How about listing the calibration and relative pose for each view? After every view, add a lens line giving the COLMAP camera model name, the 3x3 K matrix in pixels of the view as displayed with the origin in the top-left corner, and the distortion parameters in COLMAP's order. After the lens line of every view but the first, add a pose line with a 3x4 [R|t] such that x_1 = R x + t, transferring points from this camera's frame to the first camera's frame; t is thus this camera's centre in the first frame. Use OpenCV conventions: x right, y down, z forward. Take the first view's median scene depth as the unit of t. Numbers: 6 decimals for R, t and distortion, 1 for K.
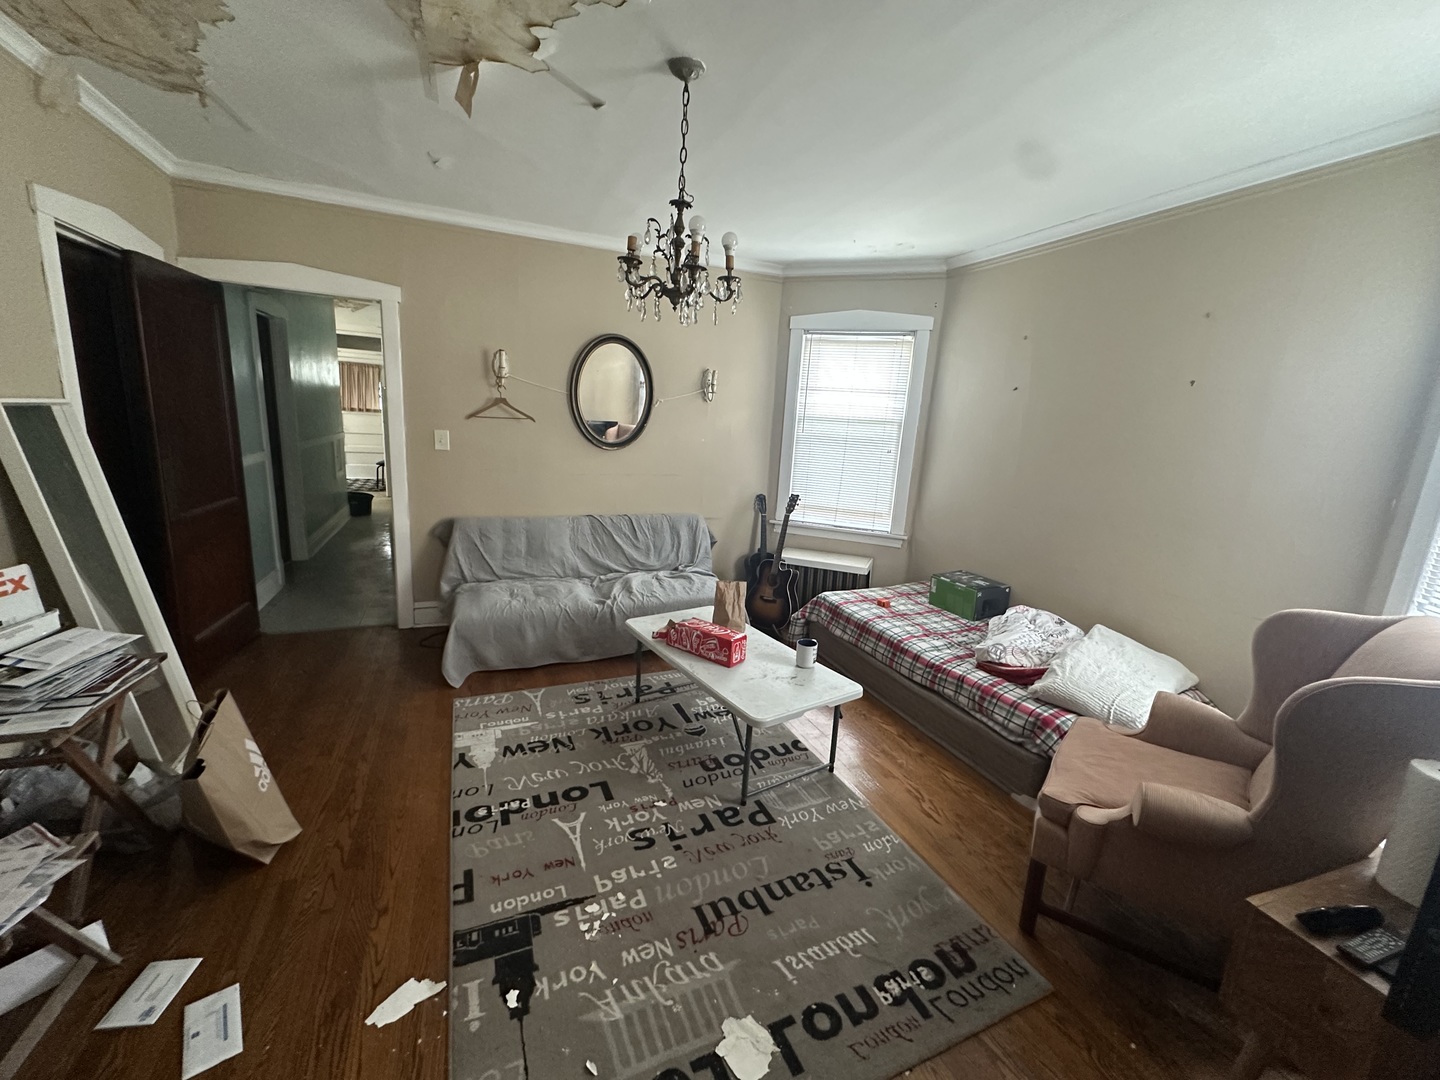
lens RADIAL K [[575.0, 0, 720.0], [0, 575.0, 540.0], [0, 0, 1]] dist [-0.004353, 0.000448]
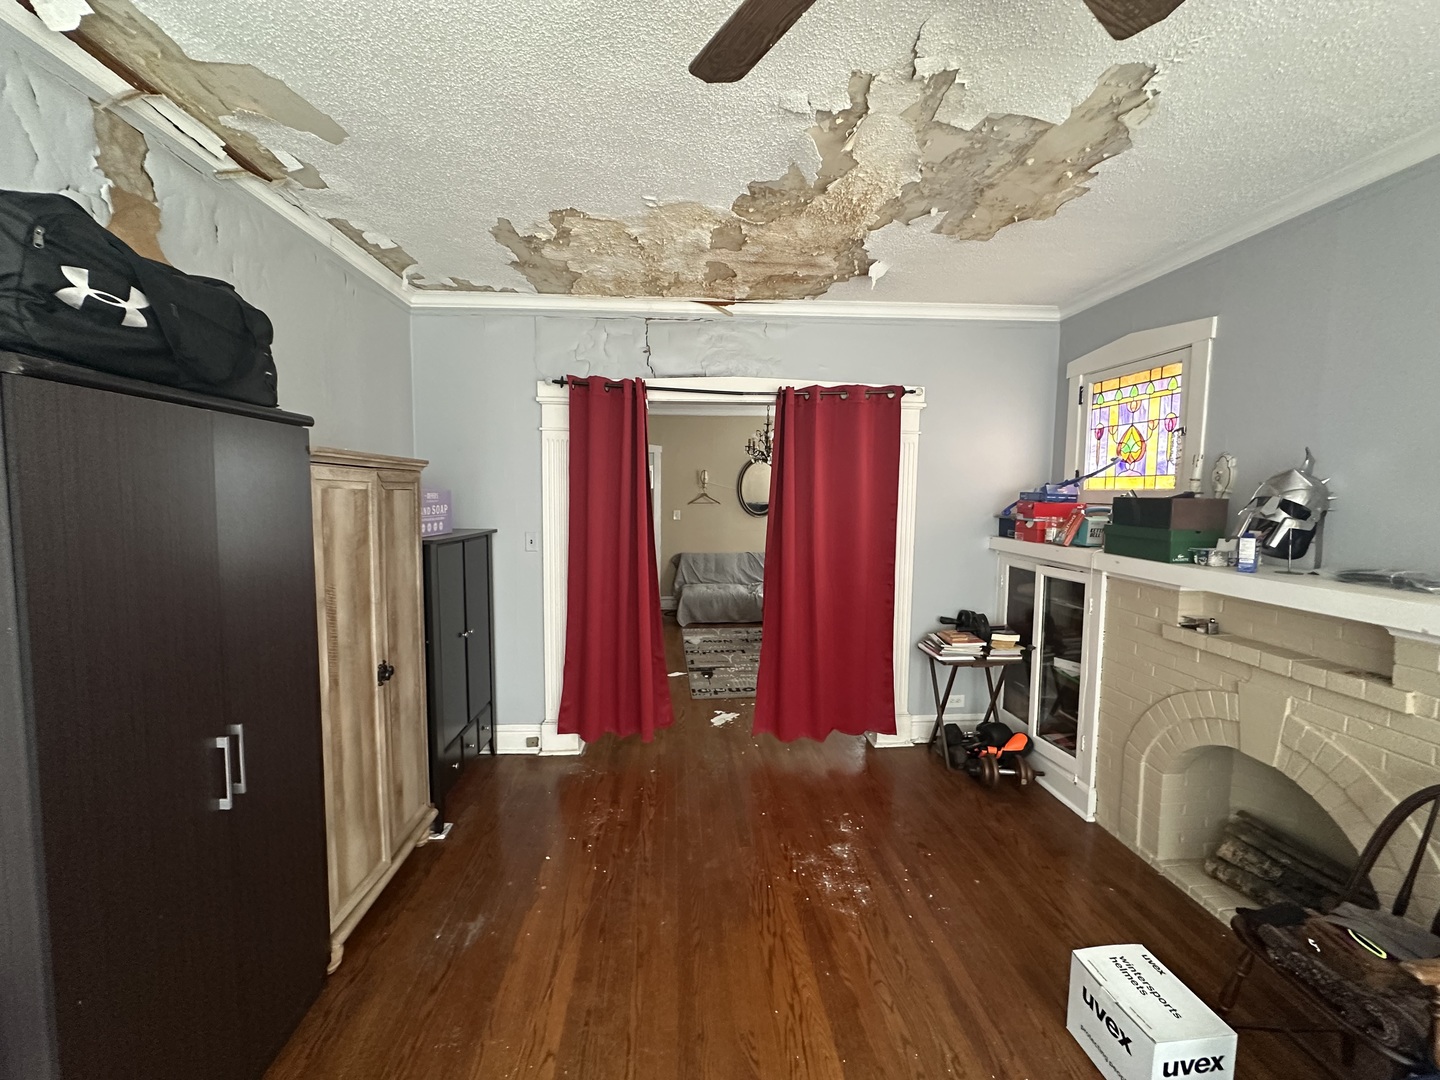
lens RADIAL K [[575.0, 0, 720.0], [0, 575.0, 540.0], [0, 0, 1]] dist [-0.004353, 0.000448]
pose [[0.947847, -0.027517, -0.317534, 0.357767], [-0.016151, 0.990840, -0.134073, 0.215286], [0.318315, 0.132209, 0.938721, -0.995616]]
